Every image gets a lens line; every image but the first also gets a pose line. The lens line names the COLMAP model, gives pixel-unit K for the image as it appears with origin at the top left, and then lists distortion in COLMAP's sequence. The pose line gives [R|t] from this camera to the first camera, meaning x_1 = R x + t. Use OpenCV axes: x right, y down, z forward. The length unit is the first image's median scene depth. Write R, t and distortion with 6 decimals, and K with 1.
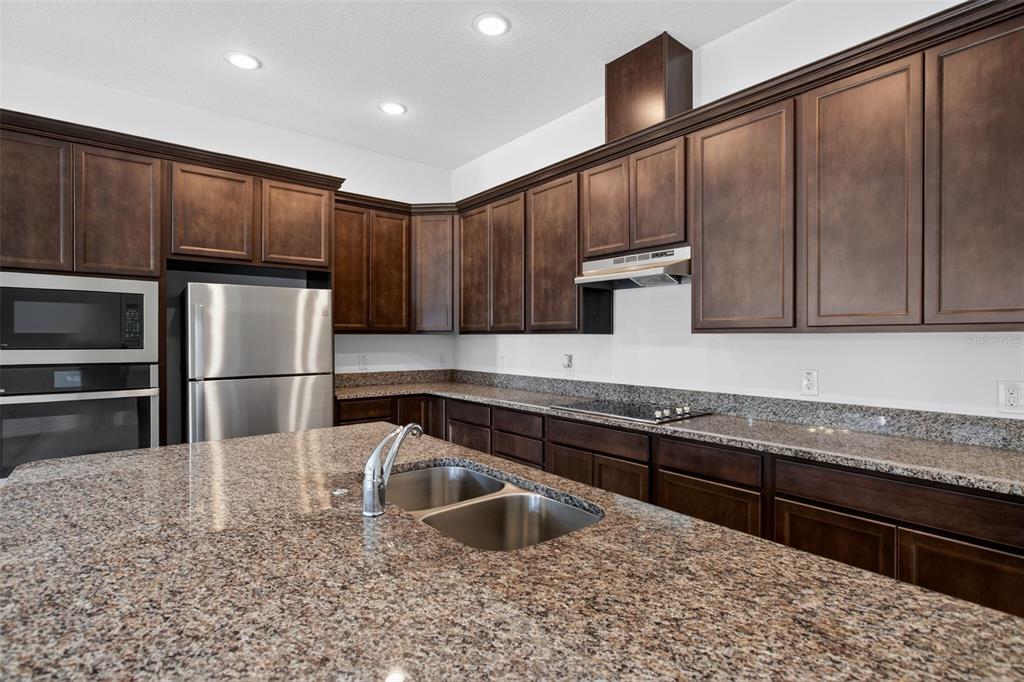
lens RADIAL K [[497.4, 0, 512.1], [0, 497.4, 337.3], [0, 0, 1]] dist [0.003393, 0.000885]
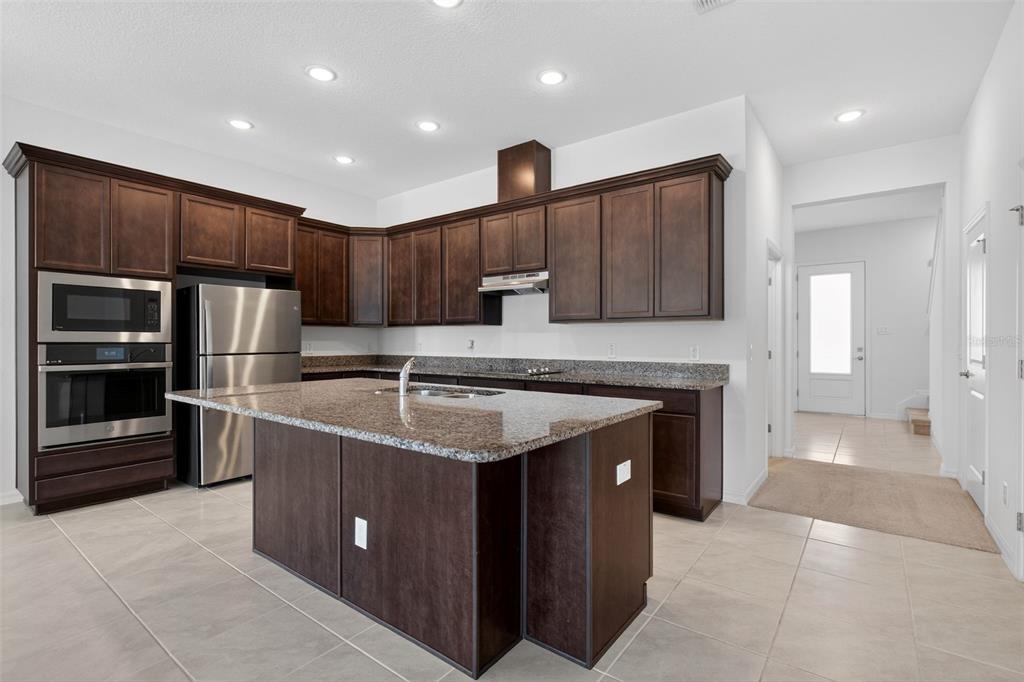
lens RADIAL K [[473.3, 0, 513.7], [0, 473.3, 342.7], [0, 0, 1]] dist [-0.001113, -0.000106]
pose [[0.970635, -0.000924, 0.240553, -0.117598], [-0.000728, 0.999977, 0.006779, 0.039823], [-0.240554, -0.006755, 0.970612, -0.440434]]
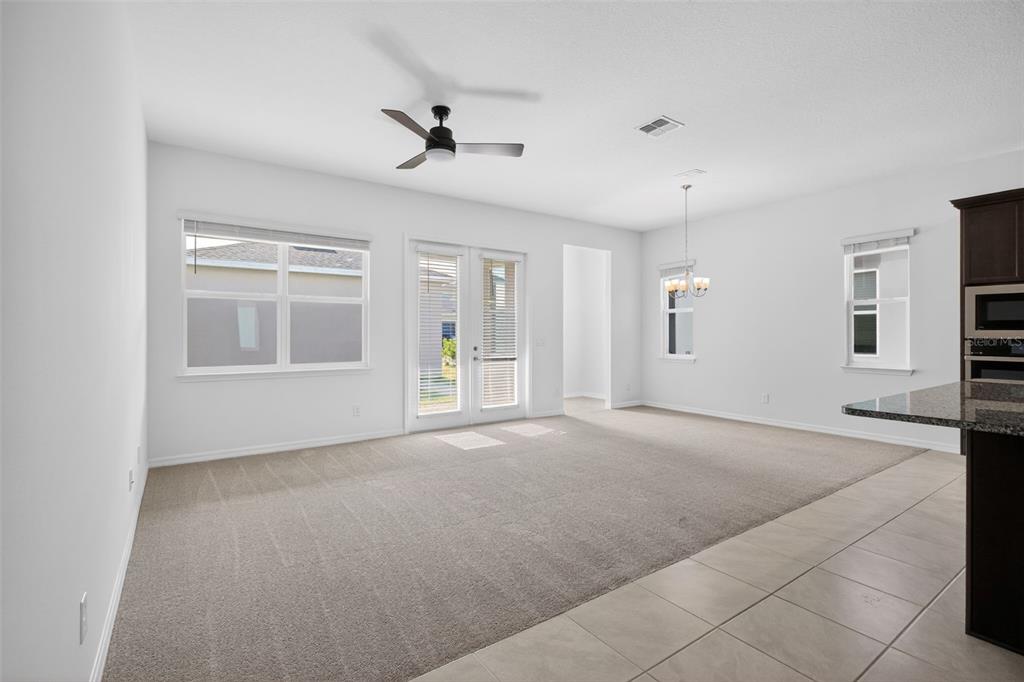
lens RADIAL K [[477.2, 0, 505.6], [0, 477.2, 332.1], [0, 0, 1]] dist [-0.002546, -0.000080]
pose [[-0.068604, -0.002754, -0.997640, 0.654865], [0.001819, 0.999994, -0.002886, 0.028706], [0.997642, -0.002013, -0.068598, -0.477167]]
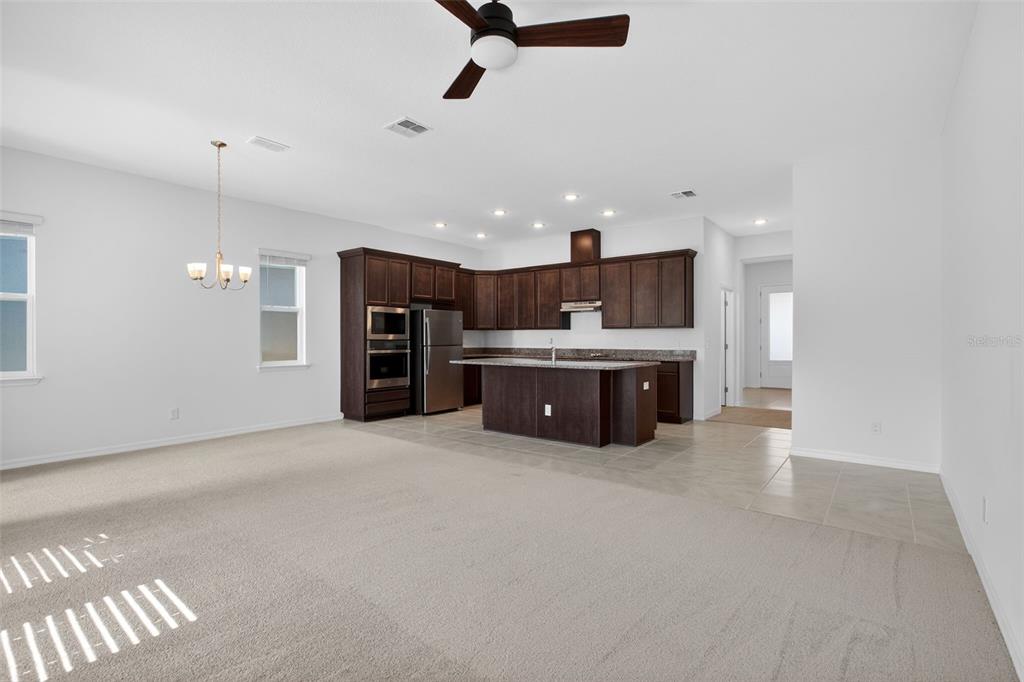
lens RADIAL K [[469.0, 0, 516.0], [0, 469.0, 340.8], [0, 0, 1]] dist [-0.002076, 0.000054]
pose [[0.973640, -0.002110, 0.228081, -0.699330], [0.000240, 0.999966, 0.008227, 0.034961], [-0.228090, -0.007955, 0.973607, -1.462432]]
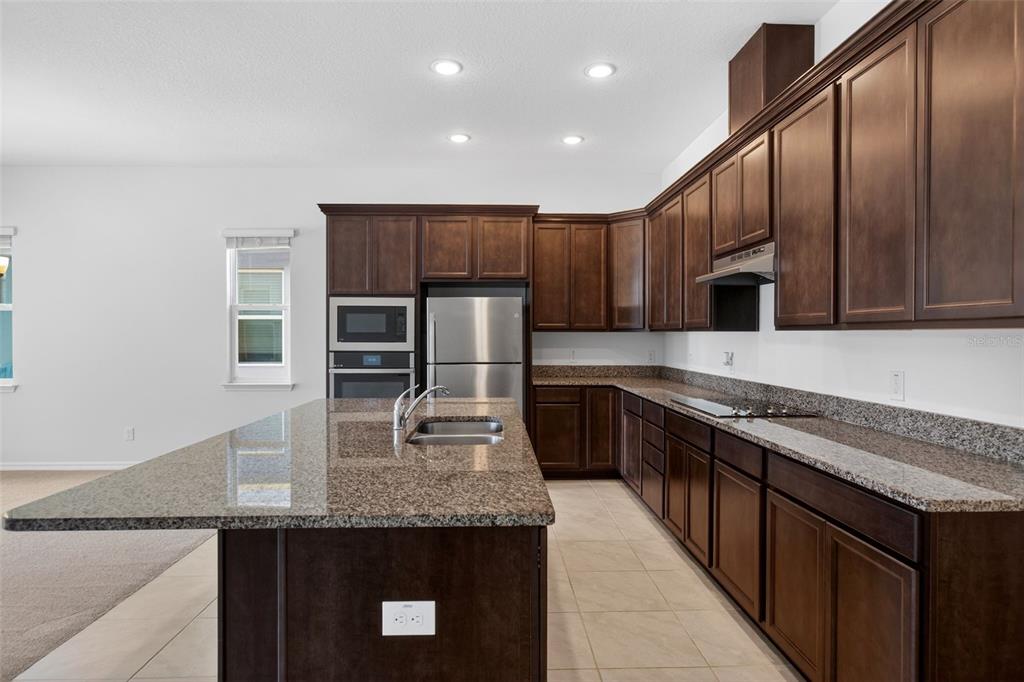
lens RADIAL K [[551.2, 0, 512.0], [0, 551.2, 341.0], [0, 0, 1]] dist [0.004183, 0.001495]
pose [[0.801145, 0.006819, -0.598432, 0.502796], [0.000588, 0.999926, 0.012182, -0.000961], [0.598470, -0.010111, 0.801081, -0.153204]]
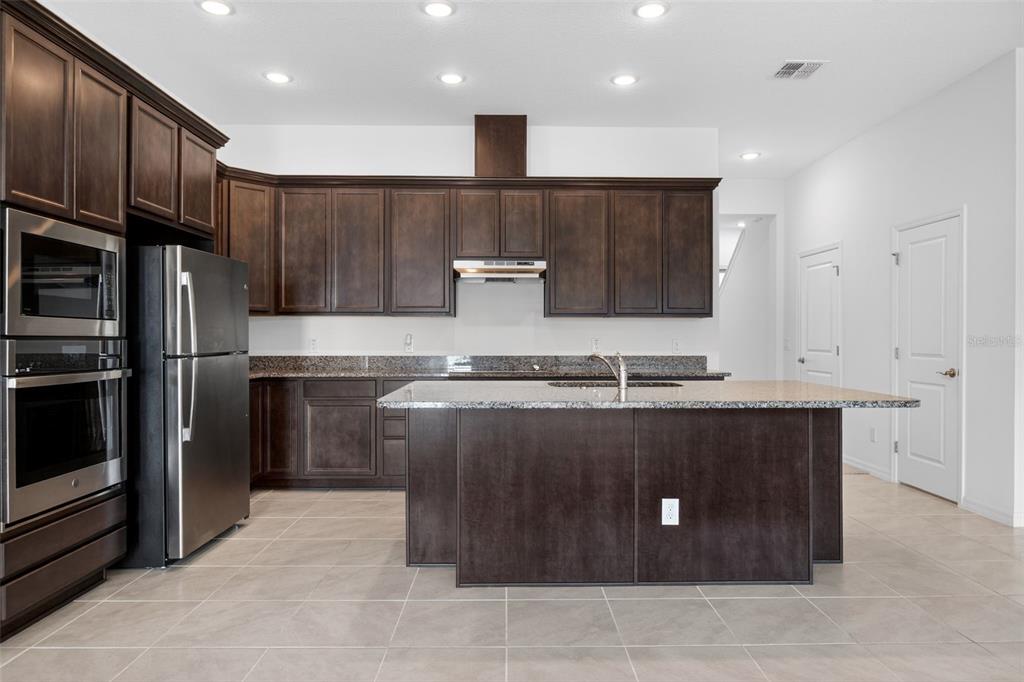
lens RADIAL K [[651.4, 0, 512.0], [0, 651.4, 341.0], [0, 0, 1]] dist [-0.002454, 0.000395]
pose [[0.620501, -0.004352, 0.784194, -1.113749], [-0.002224, 0.999971, 0.007310, 0.045946], [-0.784203, -0.006280, 0.620473, -0.162442]]
